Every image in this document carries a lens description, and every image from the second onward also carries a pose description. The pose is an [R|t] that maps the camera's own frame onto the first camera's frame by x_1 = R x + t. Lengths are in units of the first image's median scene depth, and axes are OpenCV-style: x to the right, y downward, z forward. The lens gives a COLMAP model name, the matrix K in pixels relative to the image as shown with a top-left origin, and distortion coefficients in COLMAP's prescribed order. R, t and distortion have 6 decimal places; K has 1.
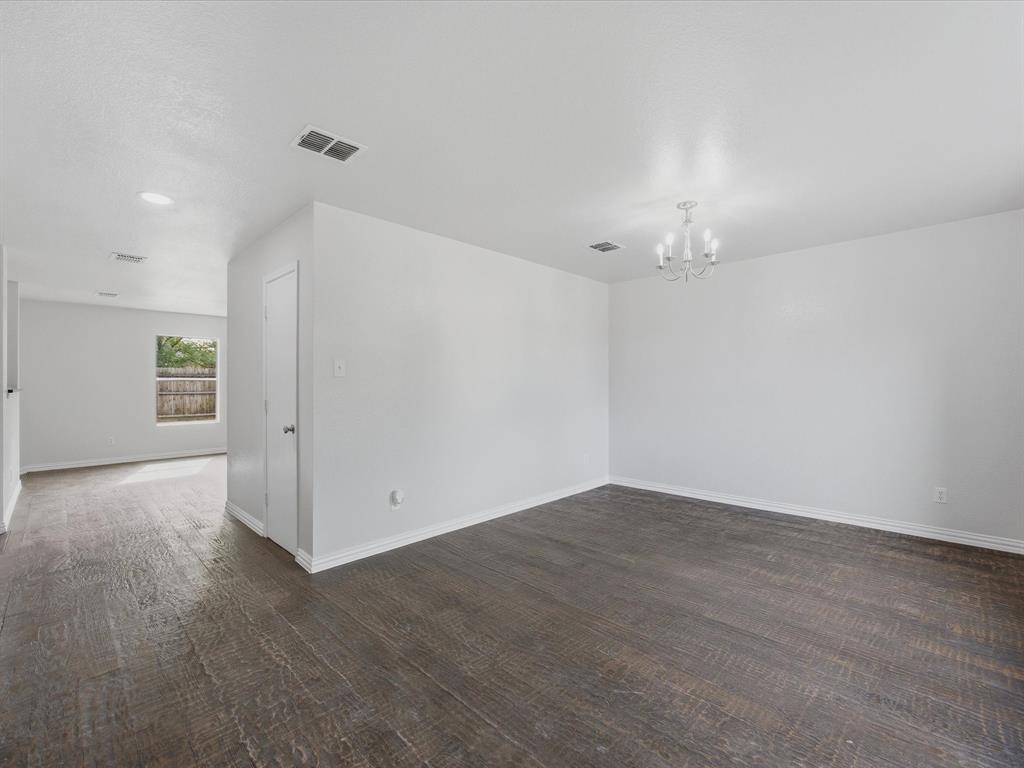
lens RADIAL K [[454.3, 0, 513.9], [0, 454.3, 383.8], [0, 0, 1]] dist [-0.012187, 0.002649]
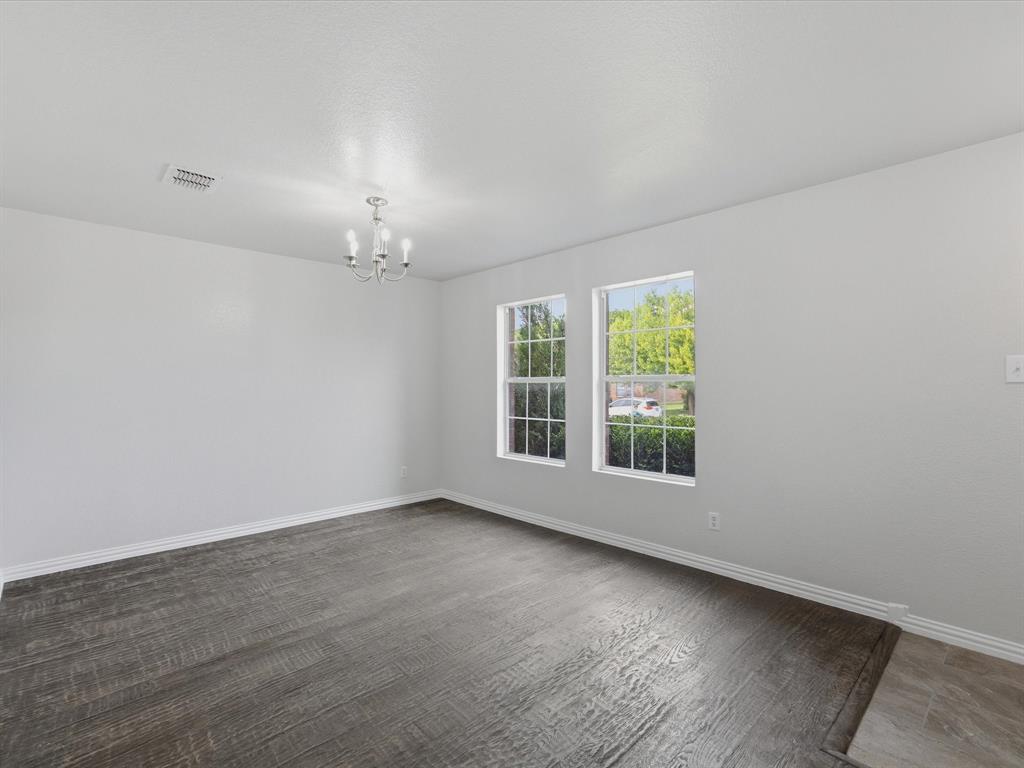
lens RADIAL K [[498.7, 0, 513.8], [0, 498.7, 383.4], [0, 0, 1]] dist [0.000841, 0.000303]
pose [[0.021056, 0.009819, 0.999730, -0.538884], [0.002890, 0.999947, -0.009882, -0.008866], [-0.999774, 0.003098, 0.021027, 0.574319]]
